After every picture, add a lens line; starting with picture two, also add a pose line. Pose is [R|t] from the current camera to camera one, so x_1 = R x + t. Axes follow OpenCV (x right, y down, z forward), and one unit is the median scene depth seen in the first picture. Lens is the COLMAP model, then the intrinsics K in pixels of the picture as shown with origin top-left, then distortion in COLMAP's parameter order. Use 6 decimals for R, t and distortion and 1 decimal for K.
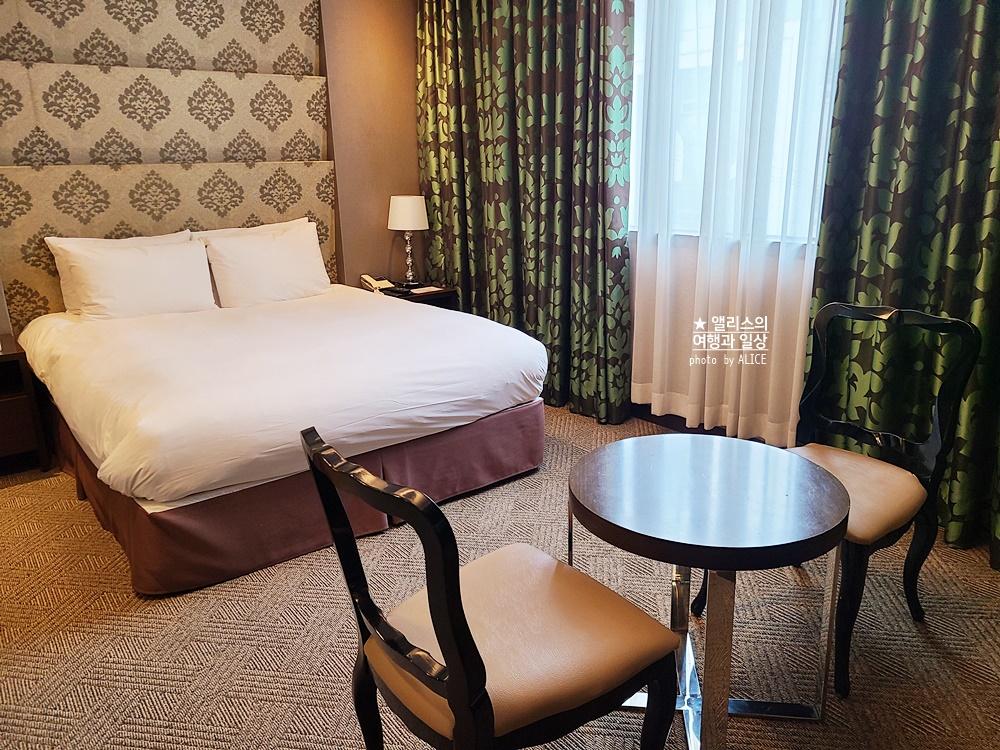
lens RADIAL K [[745.7, 0, 500.0], [0, 745.7, 375.0], [0, 0, 1]] dist [0.056889, -0.042372]
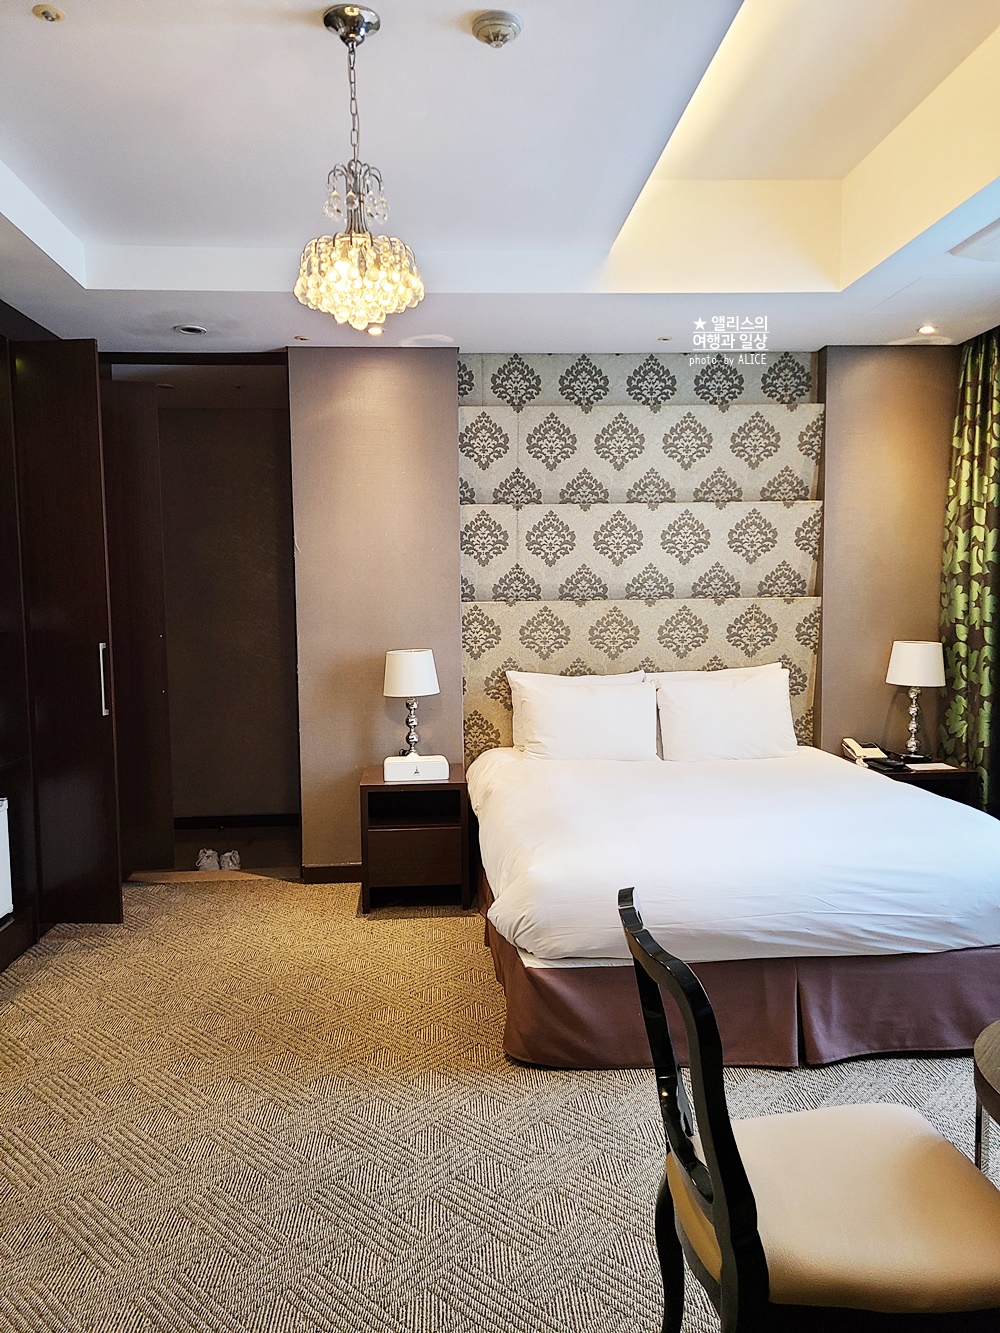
lens RADIAL K [[994.0, 0, 492.8], [0, 994.0, 669.0], [0, 0, 1]] dist [0.056889, -0.042372]
pose [[0.828786, 0.057343, -0.556620, 0.094784], [-0.161981, 0.976732, -0.140561, 0.001211], [0.535608, 0.206657, 0.818790, -0.065561]]
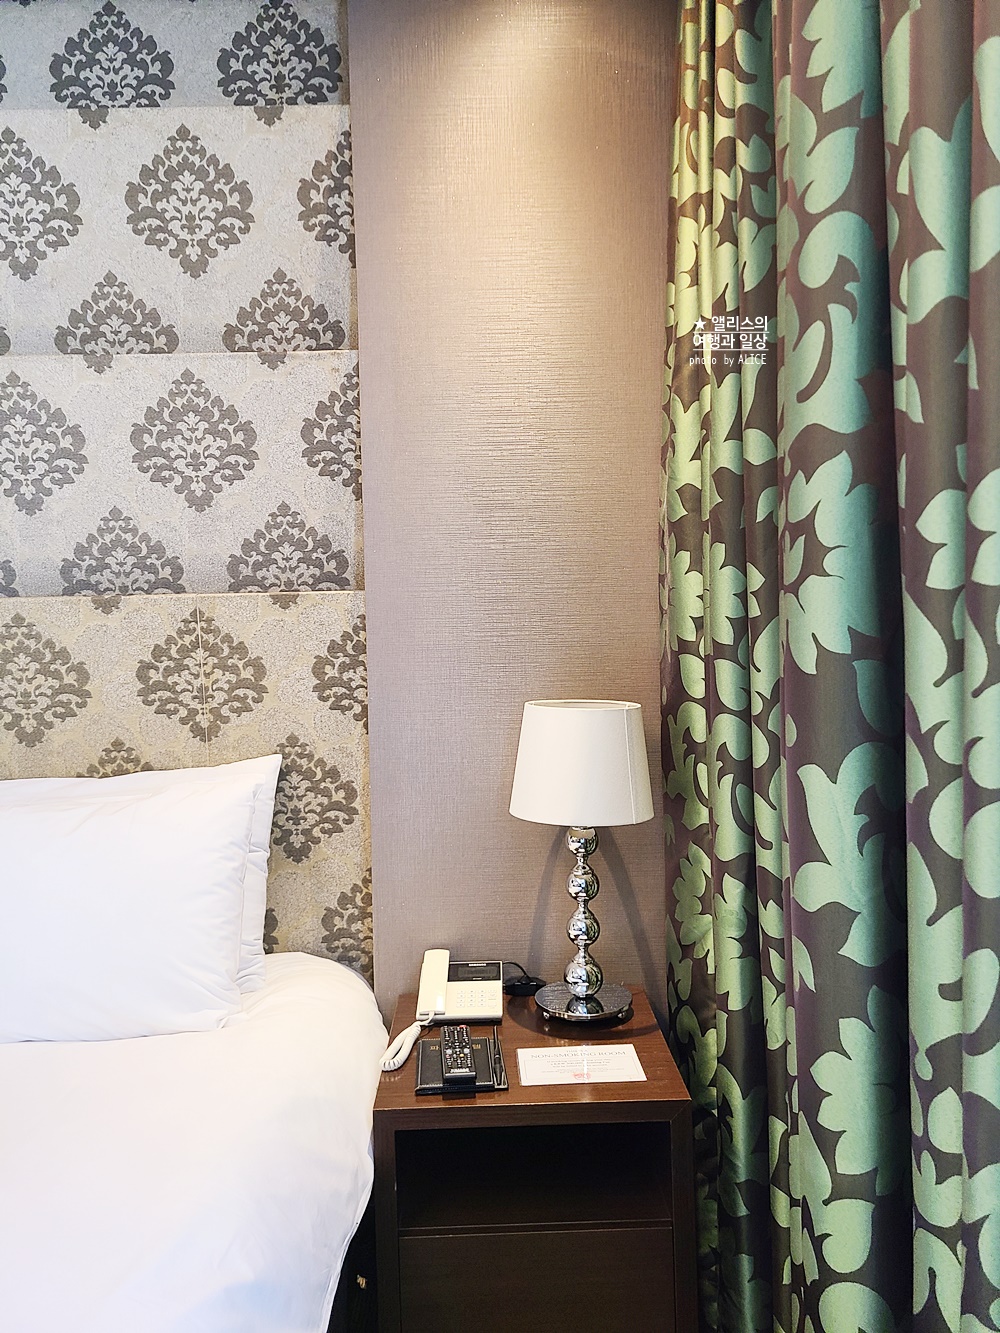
lens RADIAL K [[994.0, 0, 492.8], [0, 994.0, 669.0], [0, 0, 1]] dist [0.056889, -0.042372]
pose [[0.798041, 0.020274, -0.602262, 0.086123], [-0.163837, 0.969085, -0.184474, -0.190035], [0.579904, 0.245891, 0.776691, 0.737328]]
